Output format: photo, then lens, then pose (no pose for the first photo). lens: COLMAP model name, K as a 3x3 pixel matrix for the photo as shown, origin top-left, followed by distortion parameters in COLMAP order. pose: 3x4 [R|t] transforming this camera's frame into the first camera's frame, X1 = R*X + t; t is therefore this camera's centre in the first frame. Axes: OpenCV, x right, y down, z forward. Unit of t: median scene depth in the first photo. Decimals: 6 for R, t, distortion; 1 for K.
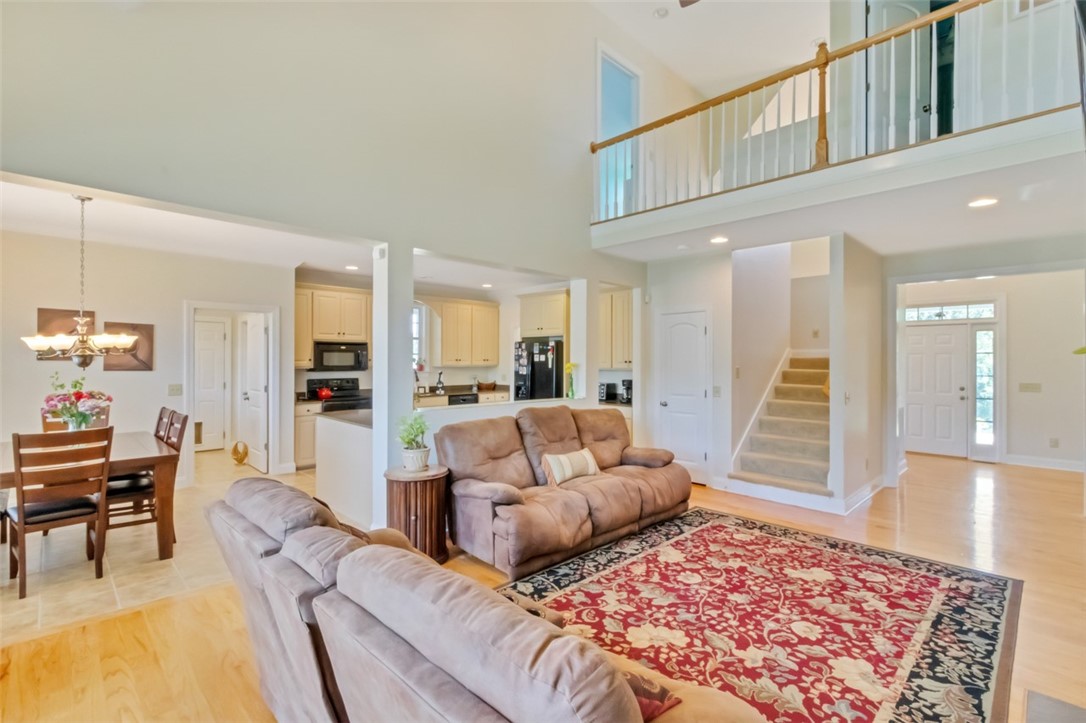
lens RADIAL K [[500.1, 0, 541.1], [0, 500.1, 361.1], [0, 0, 1]] dist [0.002172, 0.000400]
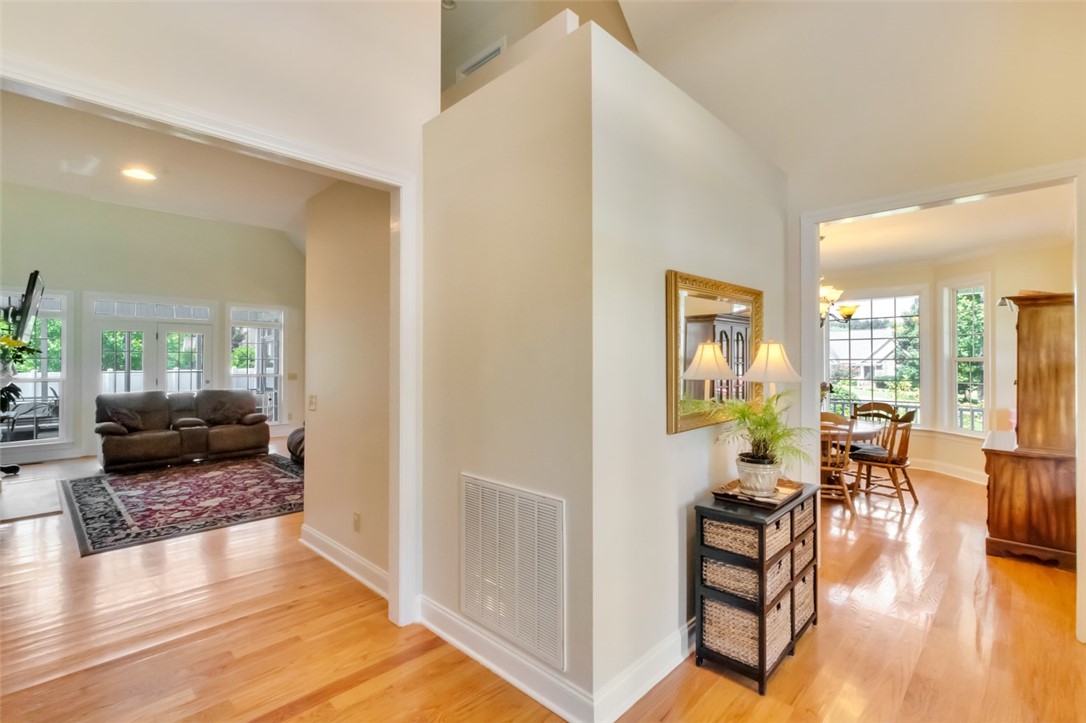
lens RADIAL K [[500.1, 0, 541.3], [0, 500.1, 359.5], [0, 0, 1]] dist [0.002172, 0.000400]
pose [[0.017701, -0.008267, -0.999809, 2.214650], [-0.004310, 0.999956, -0.008344, 0.016801], [0.999834, 0.004456, 0.017665, 2.114554]]
